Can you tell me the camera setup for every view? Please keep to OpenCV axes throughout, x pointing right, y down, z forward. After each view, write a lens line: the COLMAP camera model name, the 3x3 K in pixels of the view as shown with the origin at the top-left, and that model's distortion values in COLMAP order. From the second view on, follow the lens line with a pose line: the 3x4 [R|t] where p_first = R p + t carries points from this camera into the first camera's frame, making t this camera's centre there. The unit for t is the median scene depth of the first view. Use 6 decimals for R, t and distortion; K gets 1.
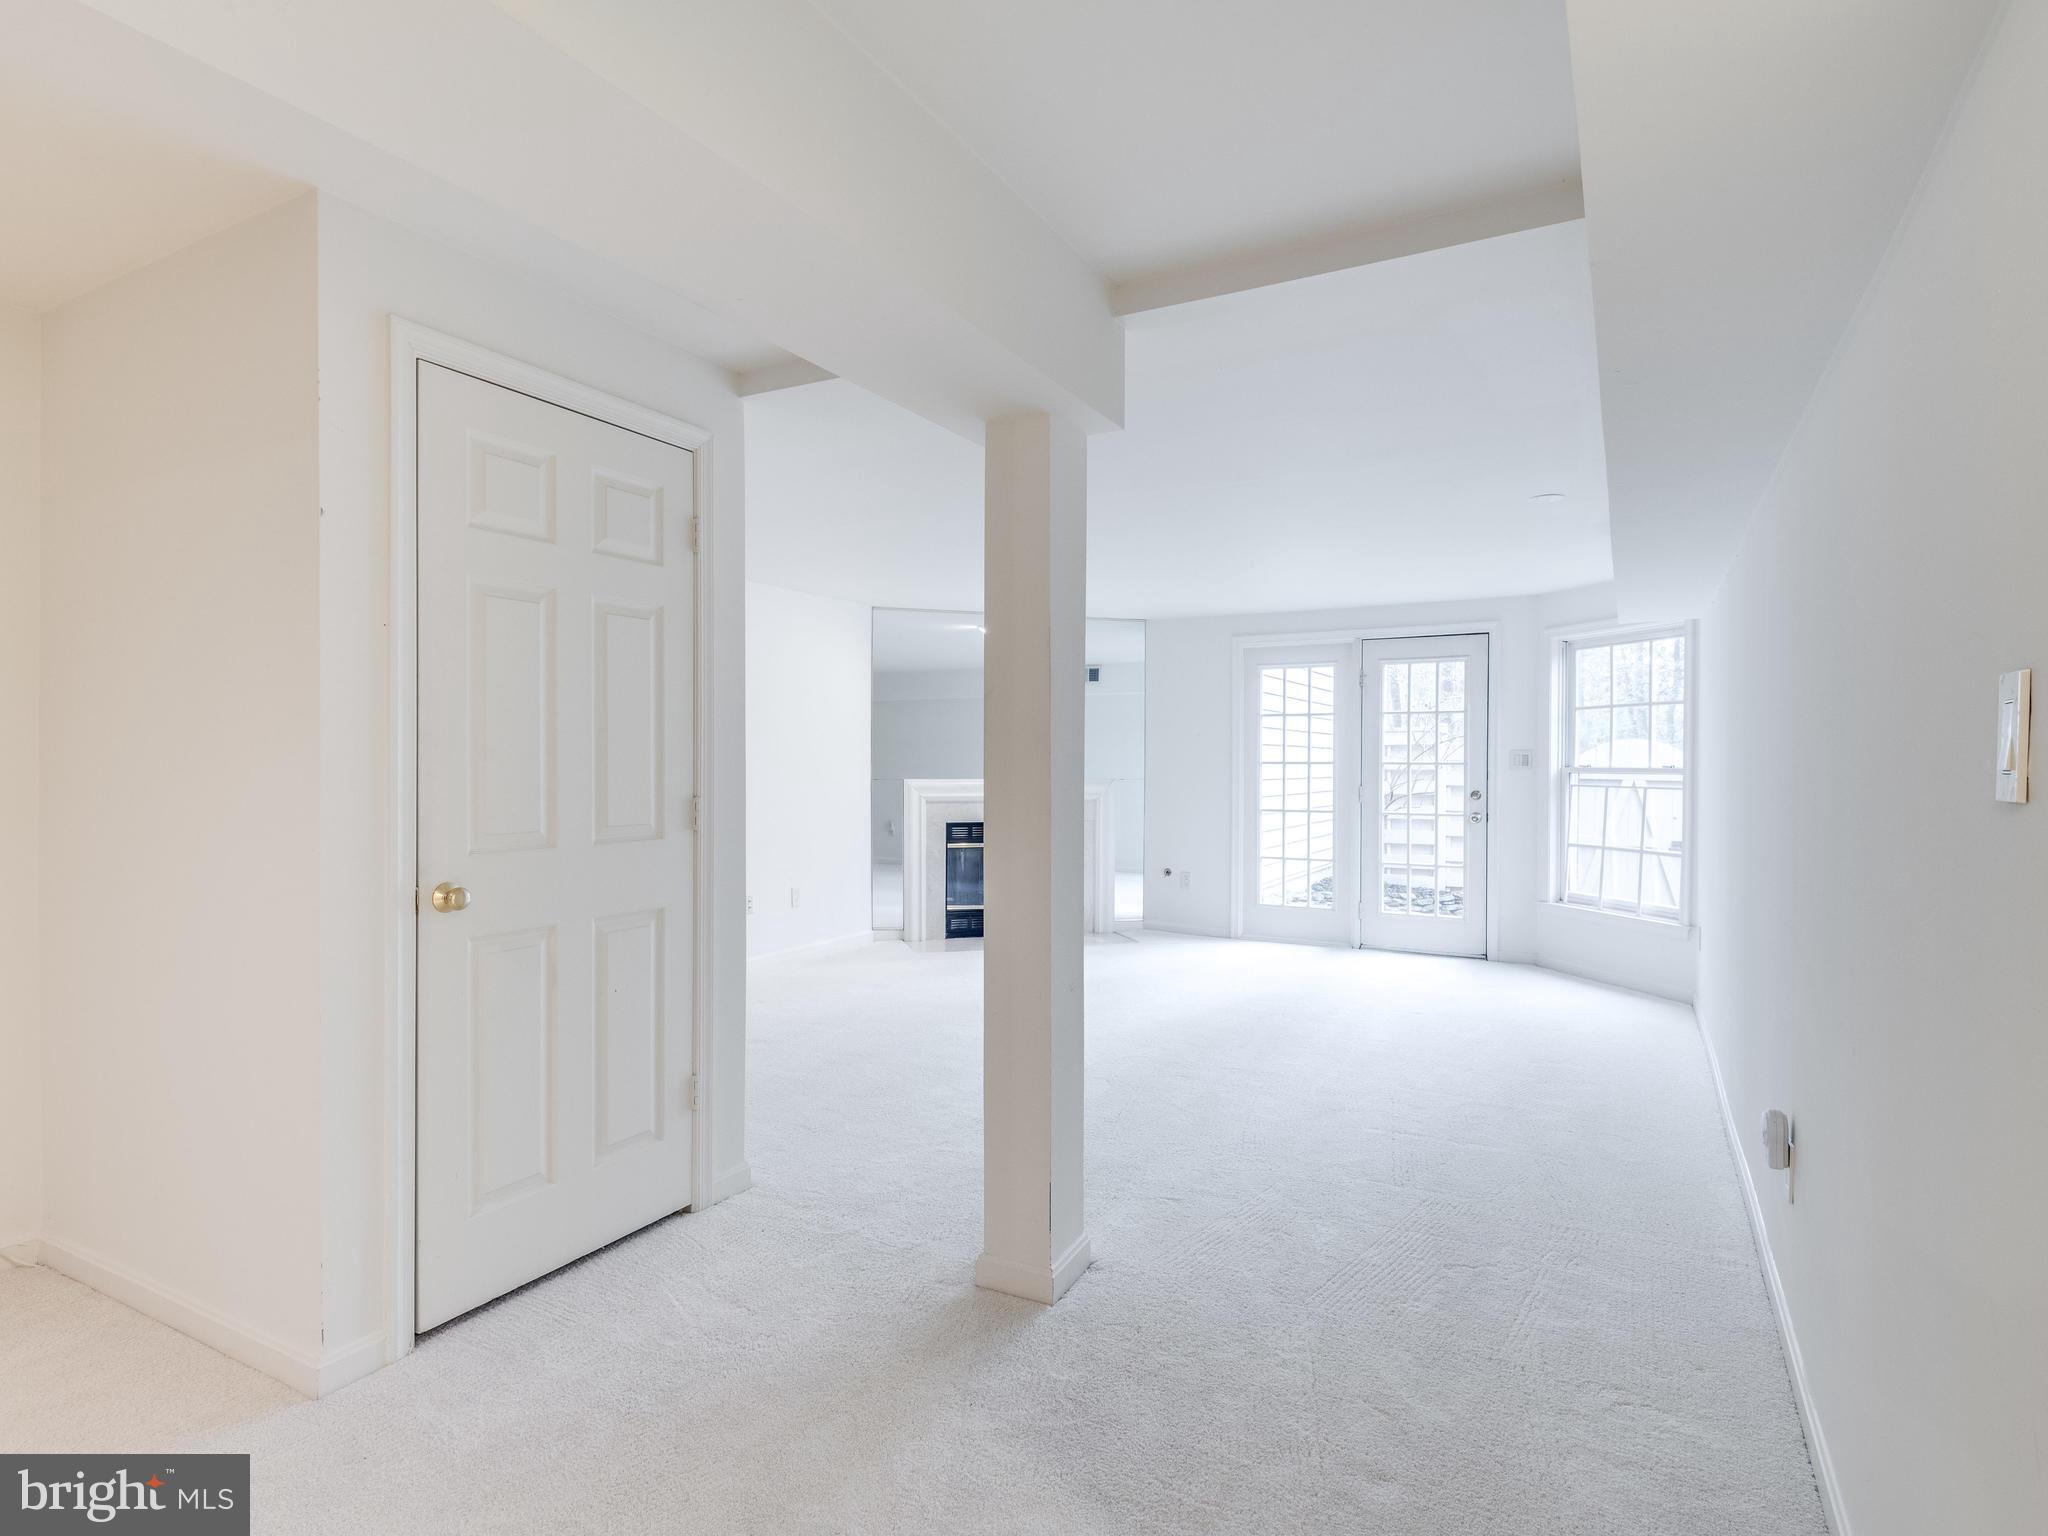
lens RADIAL K [[1098.4, 0, 982.7], [0, 1098.4, 772.7], [0, 0, 1]] dist [0.038006, -0.023372]
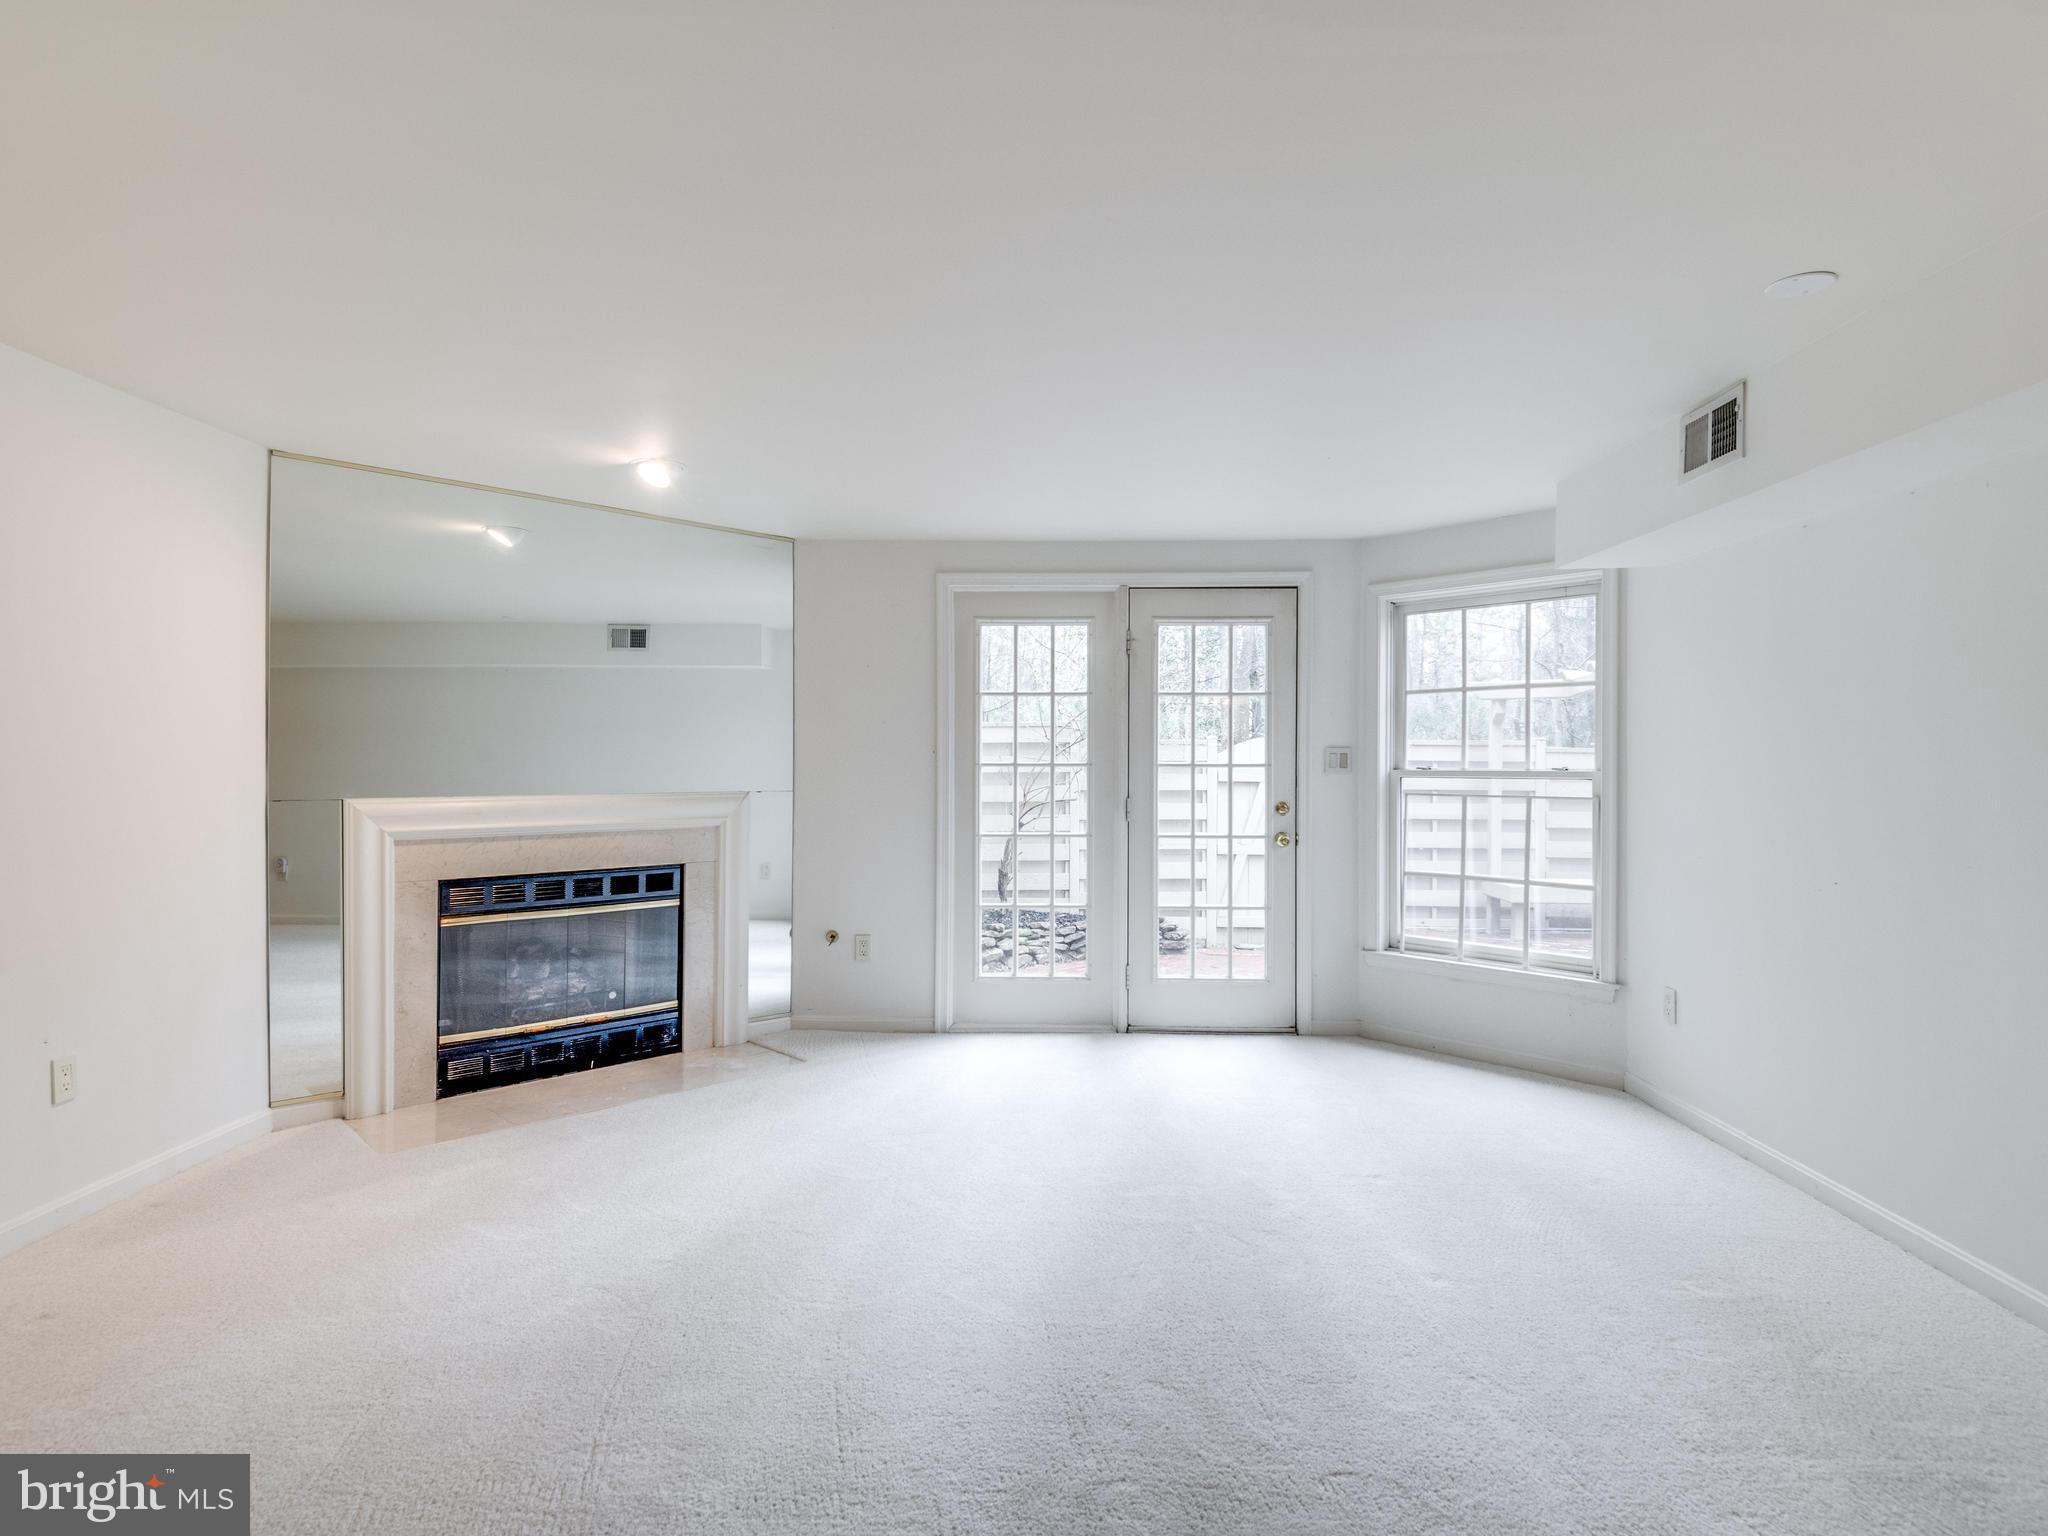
lens RADIAL K [[1091.7, 0, 1028.3], [0, 1091.7, 758.6], [0, 0, 1]] dist [0.027080, -0.021715]
pose [[0.866807, -0.000152, 0.498643, -0.055040], [0.007078, 0.999903, -0.011999, -0.004903], [-0.498593, 0.013930, 0.866724, 0.431388]]
